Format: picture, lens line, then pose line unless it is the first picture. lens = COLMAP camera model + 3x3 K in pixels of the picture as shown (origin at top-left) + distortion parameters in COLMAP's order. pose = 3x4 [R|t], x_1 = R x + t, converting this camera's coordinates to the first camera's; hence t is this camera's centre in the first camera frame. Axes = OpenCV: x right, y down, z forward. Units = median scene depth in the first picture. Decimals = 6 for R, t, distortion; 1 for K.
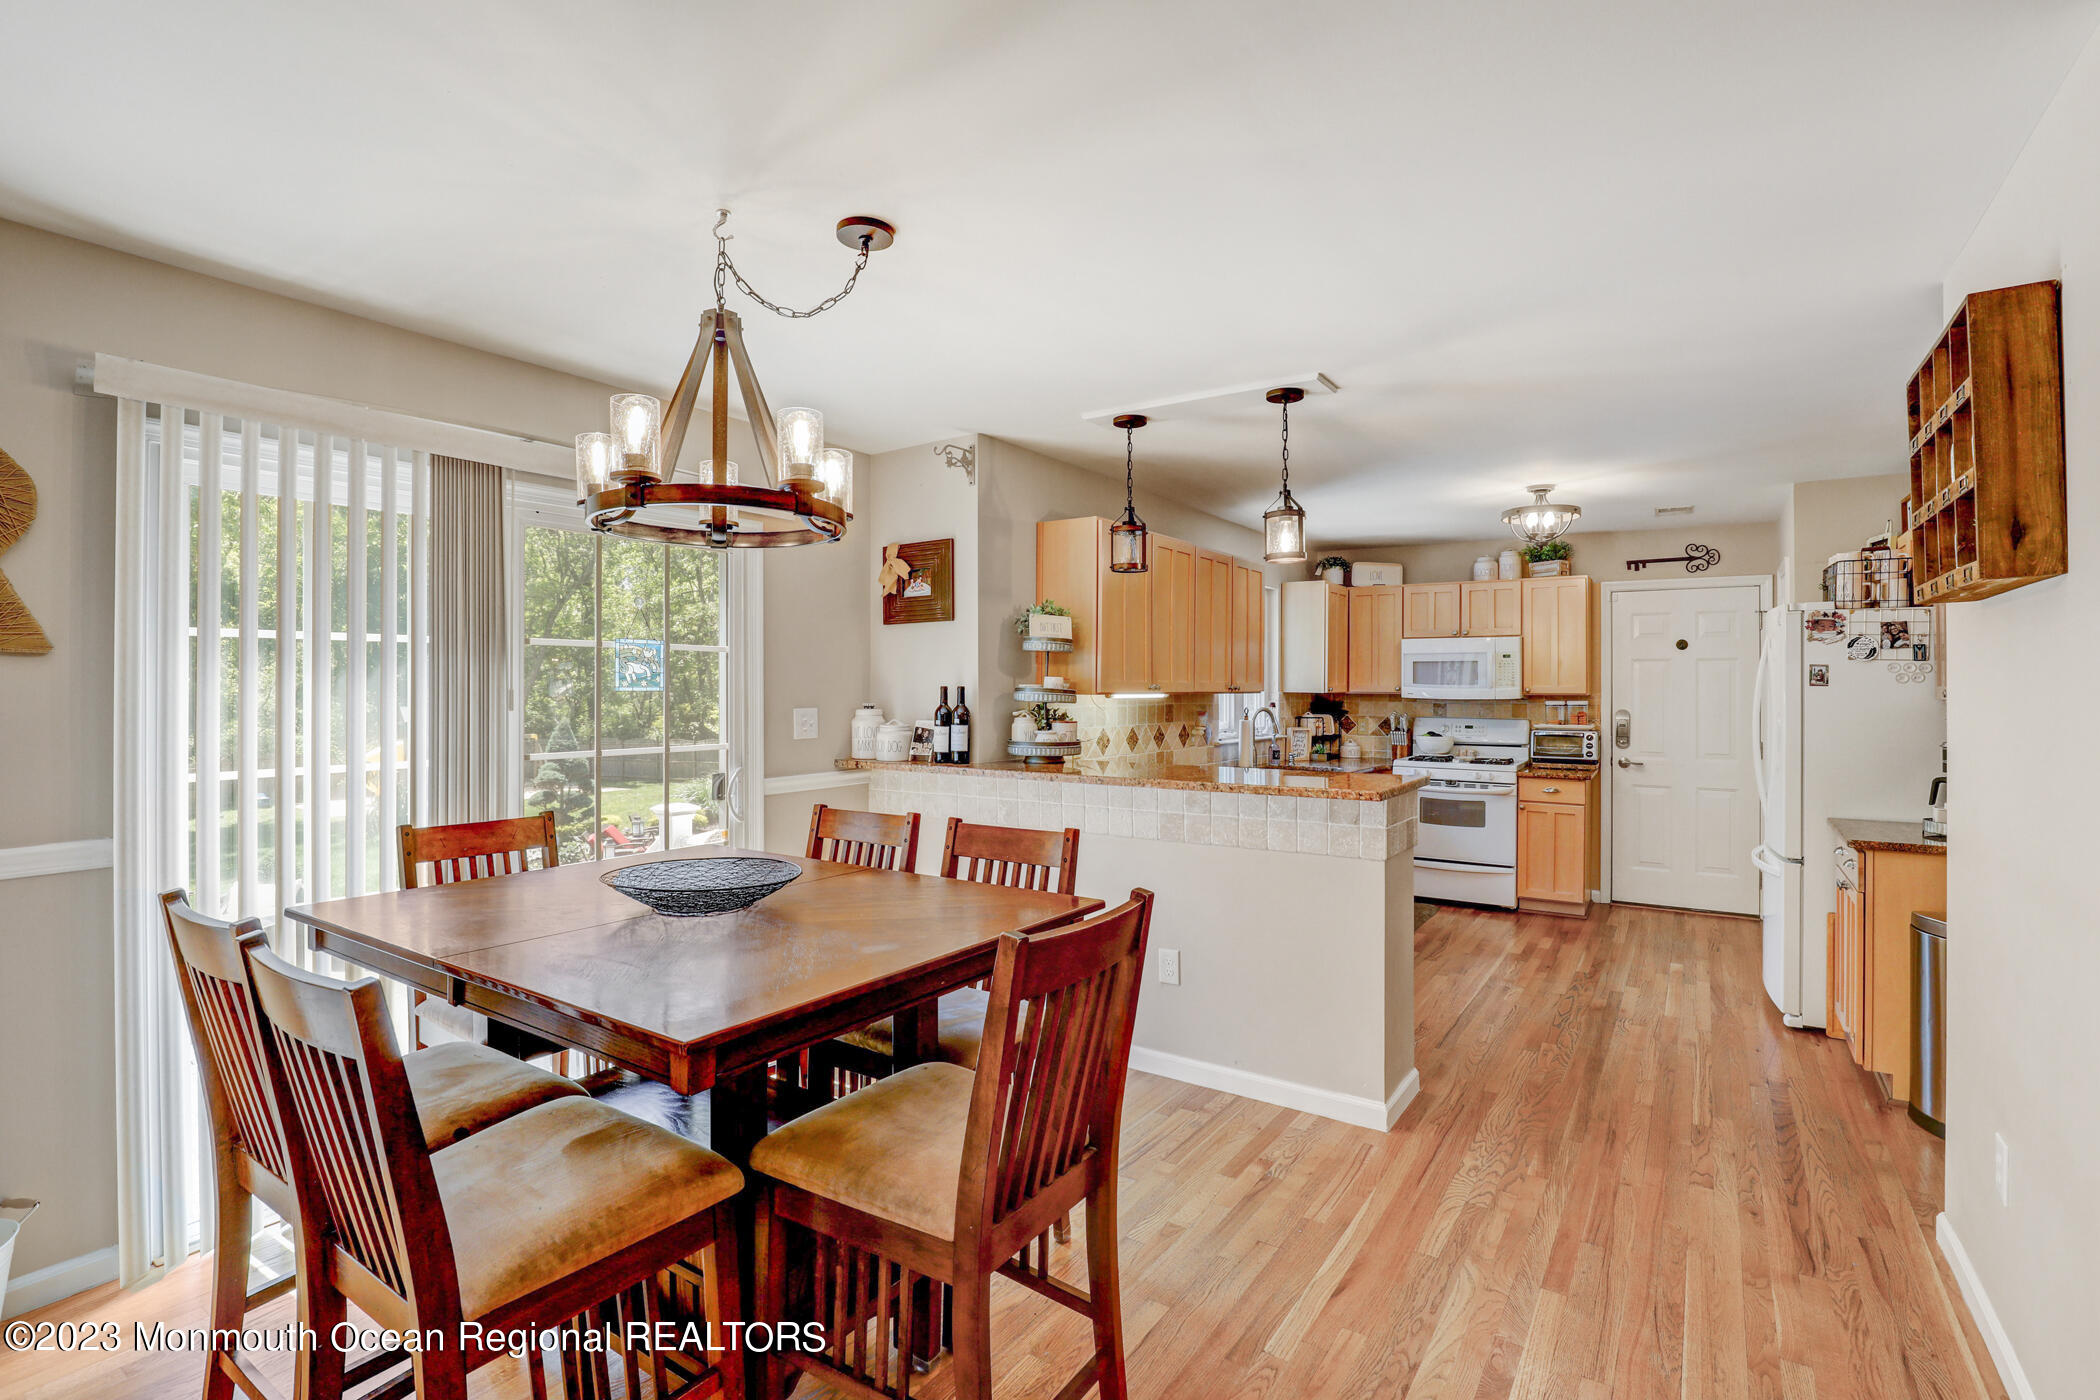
lens RADIAL K [[965.6, 0, 1061.3], [0, 965.6, 670.4], [0, 0, 1]] dist [-0.030861, 0.002855]
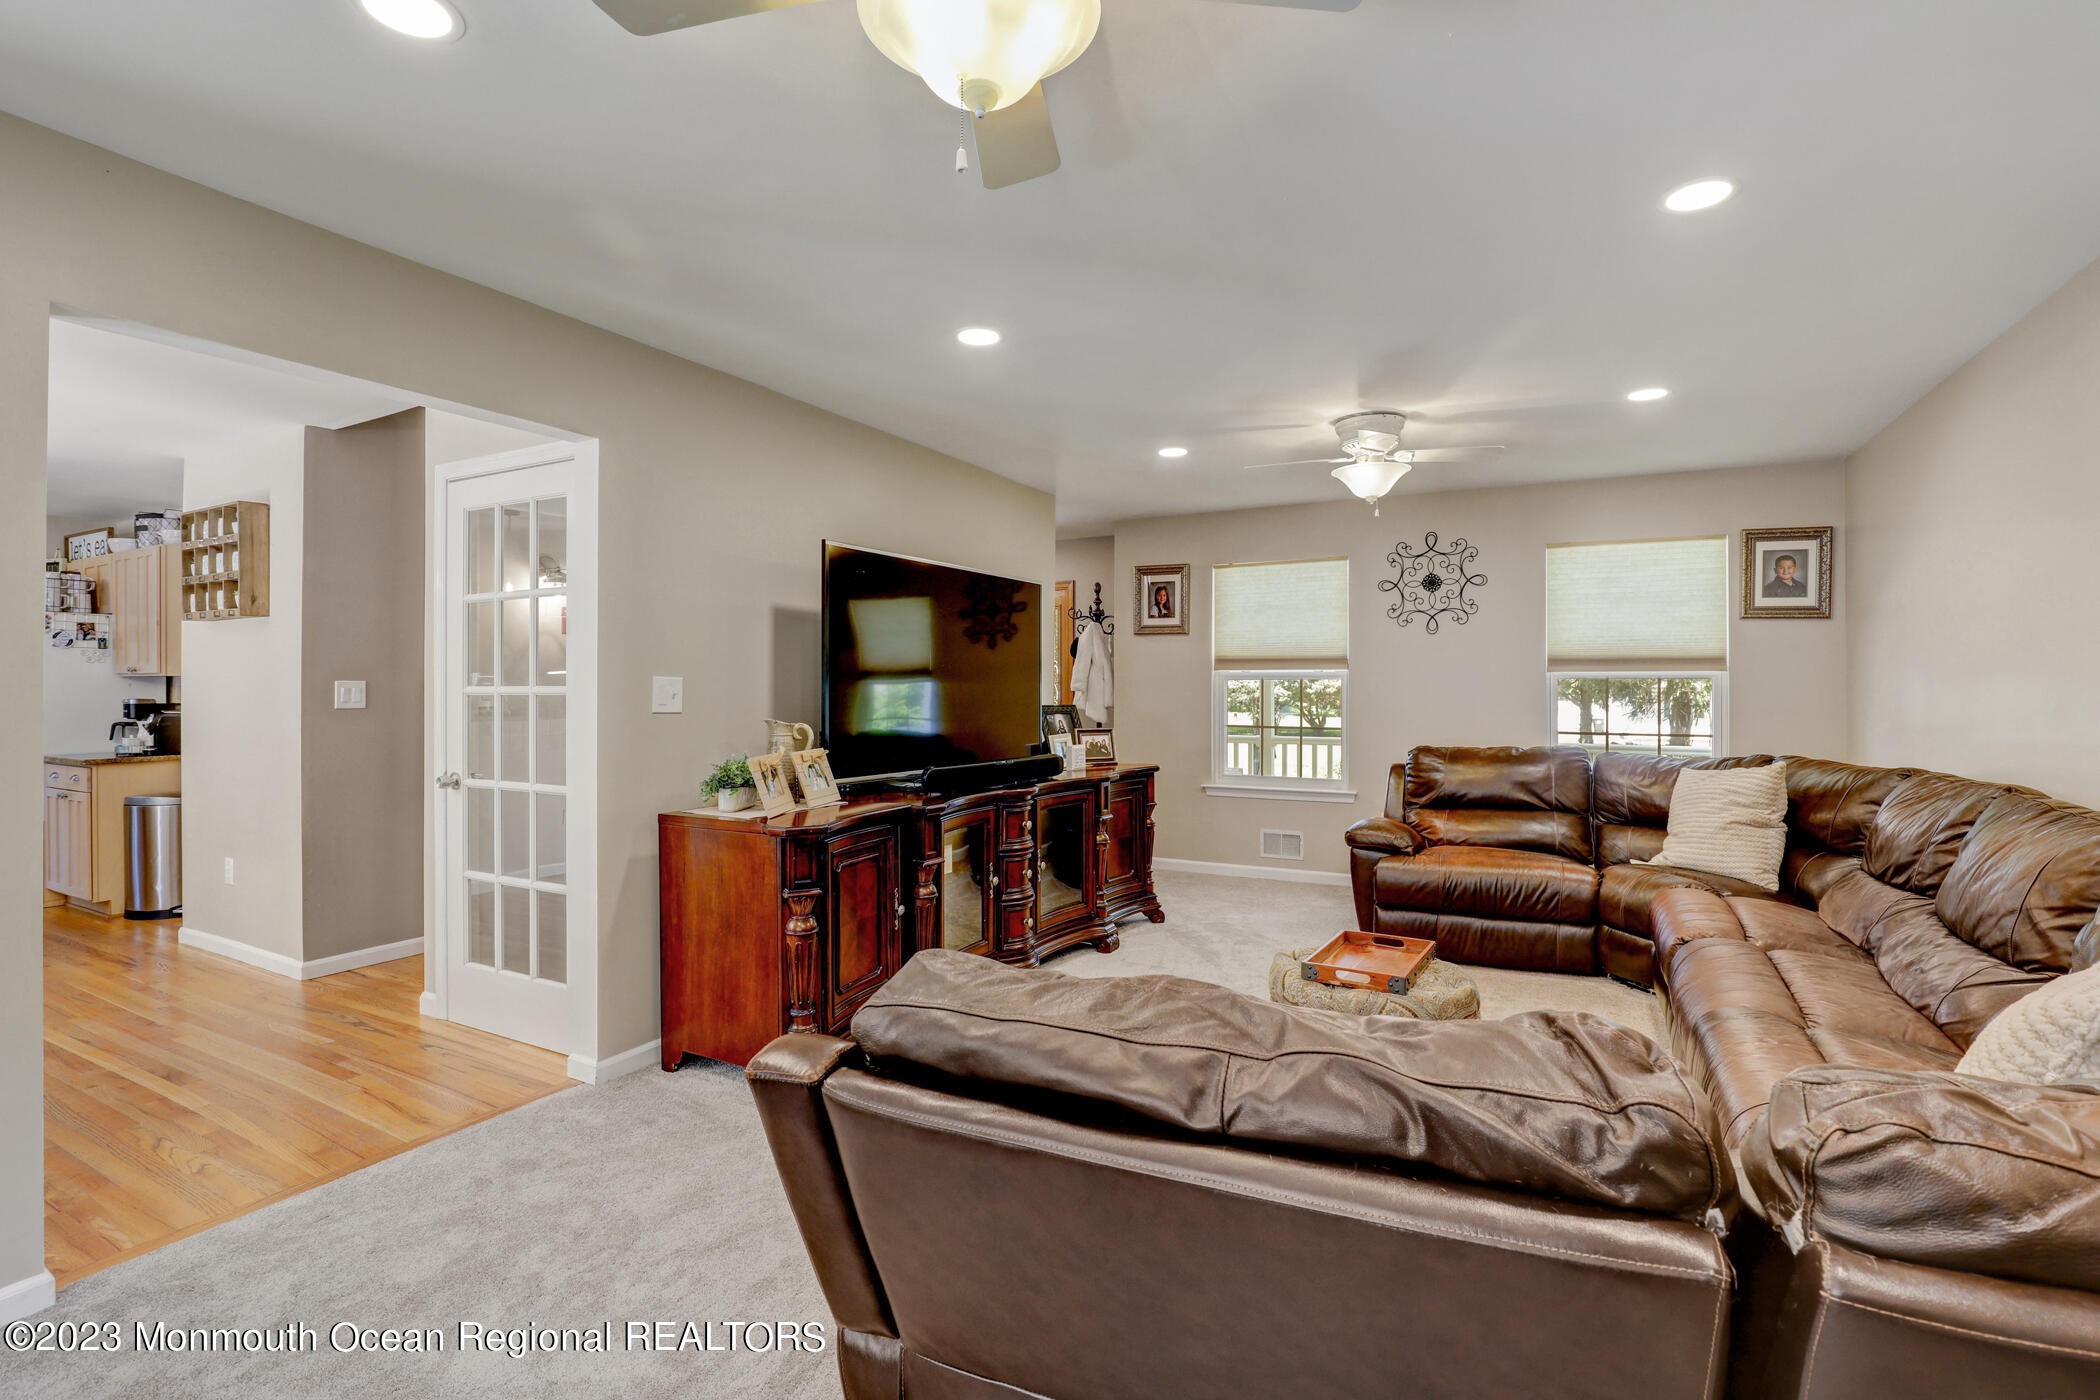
lens RADIAL K [[965.6, 0, 1049.2], [0, 965.6, 688.4], [0, 0, 1]] dist [-0.030861, 0.002855]
pose [[-0.096674, -0.009353, 0.995272, -0.596521], [-0.014813, 0.999859, 0.007958, 0.015031], [-0.995206, -0.013974, -0.096799, -0.309909]]
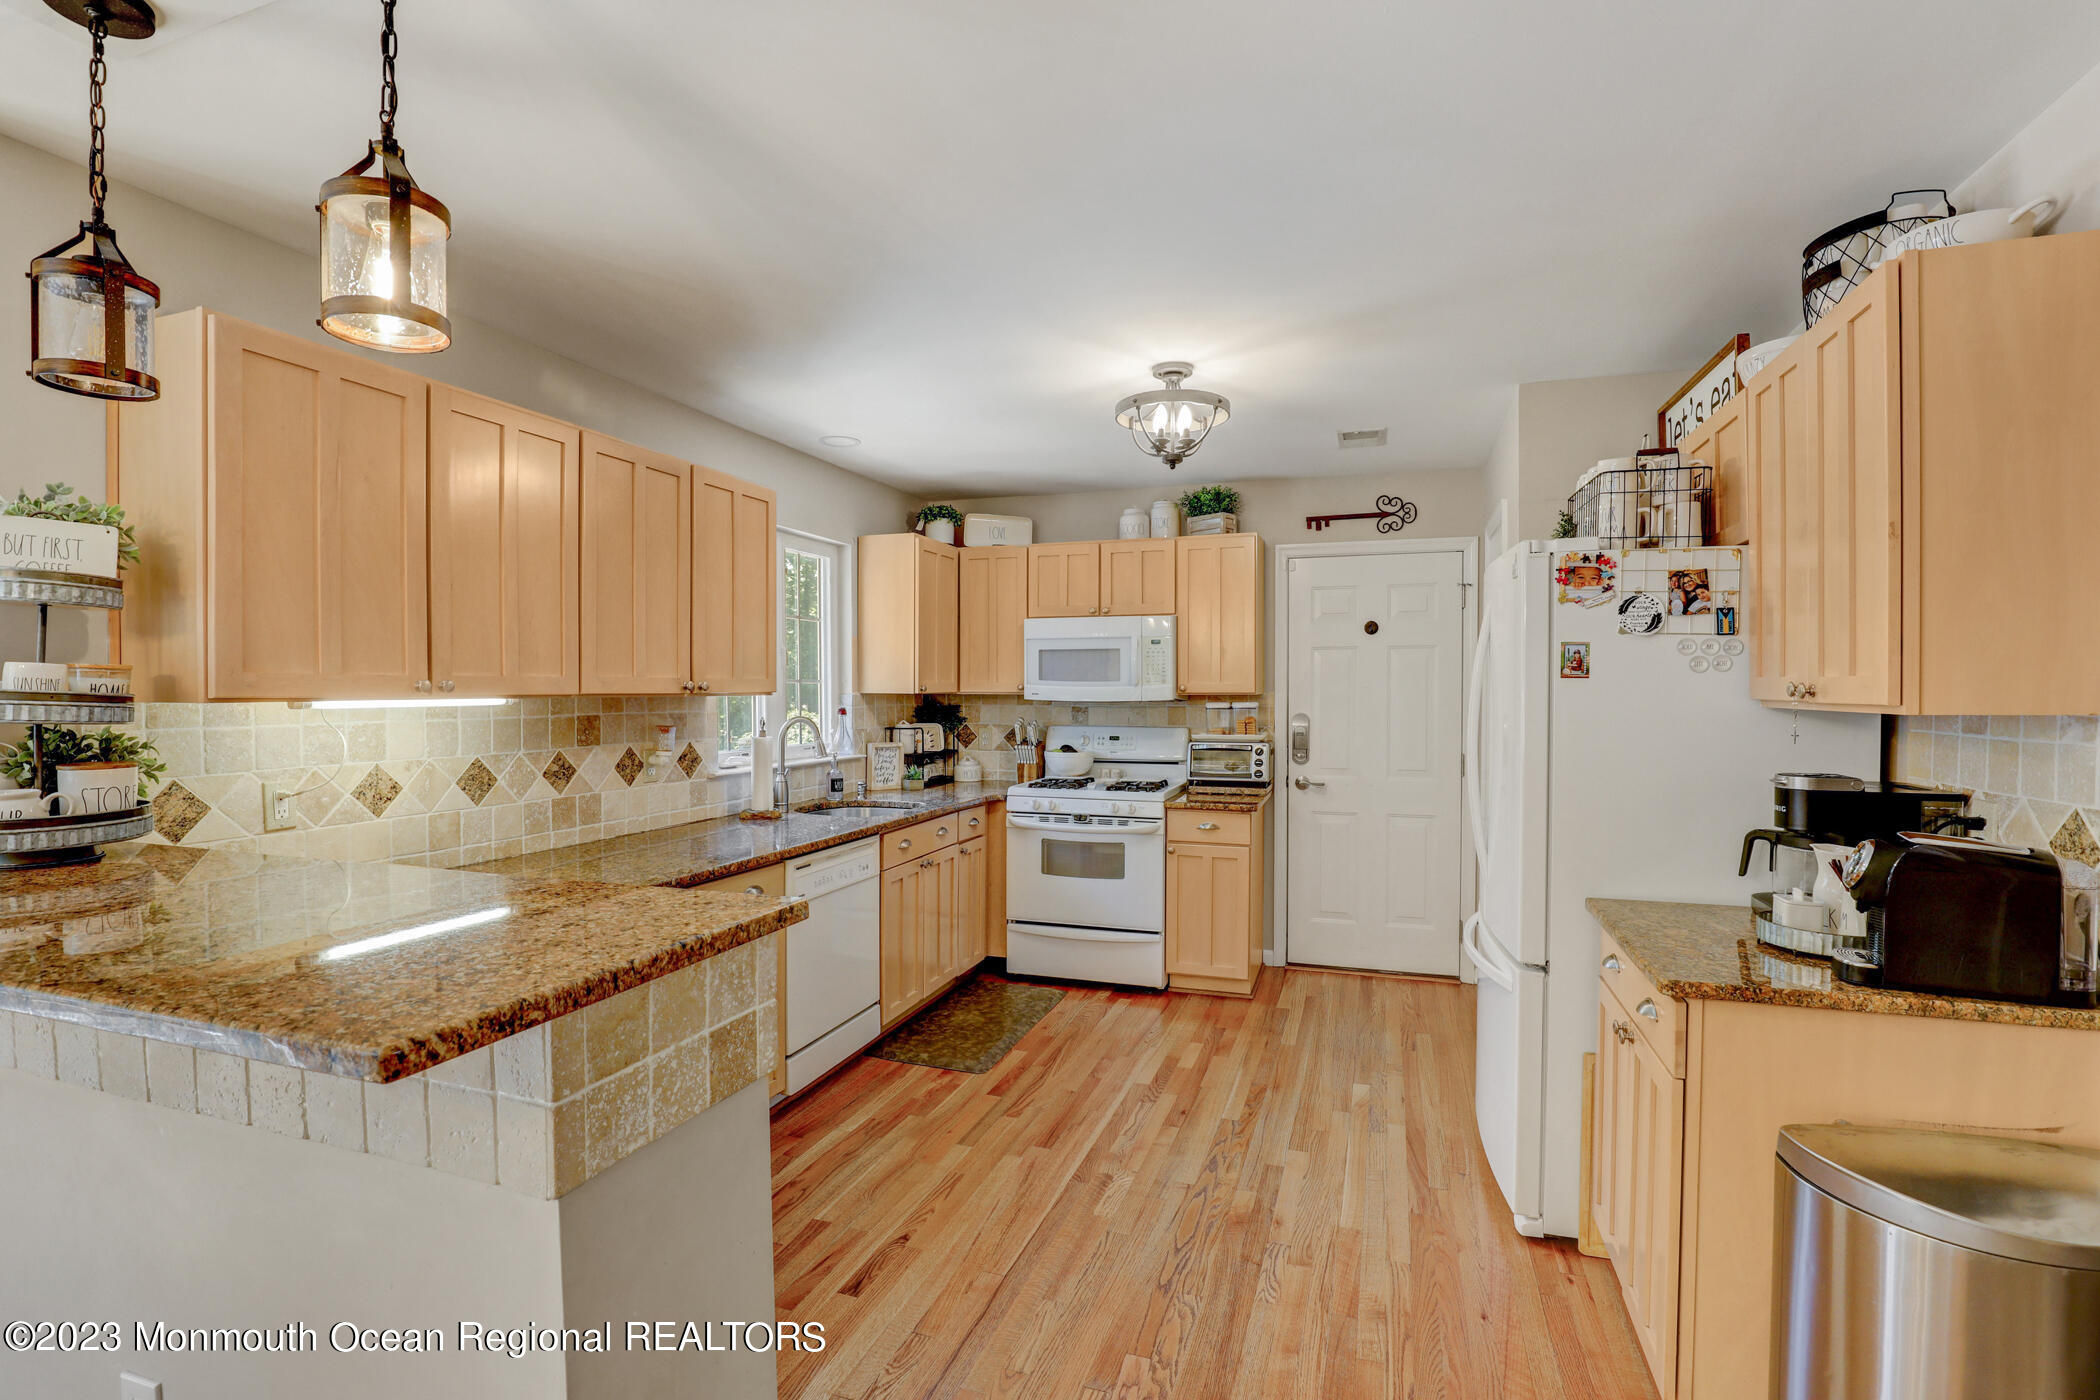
lens RADIAL K [[965.6, 0, 1056.9], [0, 965.6, 696.7], [0, 0, 1]] dist [-0.030861, 0.002855]
pose [[0.966442, -0.008222, 0.256753, 0.262203], [0.001426, 0.999644, 0.026642, 0.009452], [-0.256880, -0.025382, 0.966110, 0.399546]]
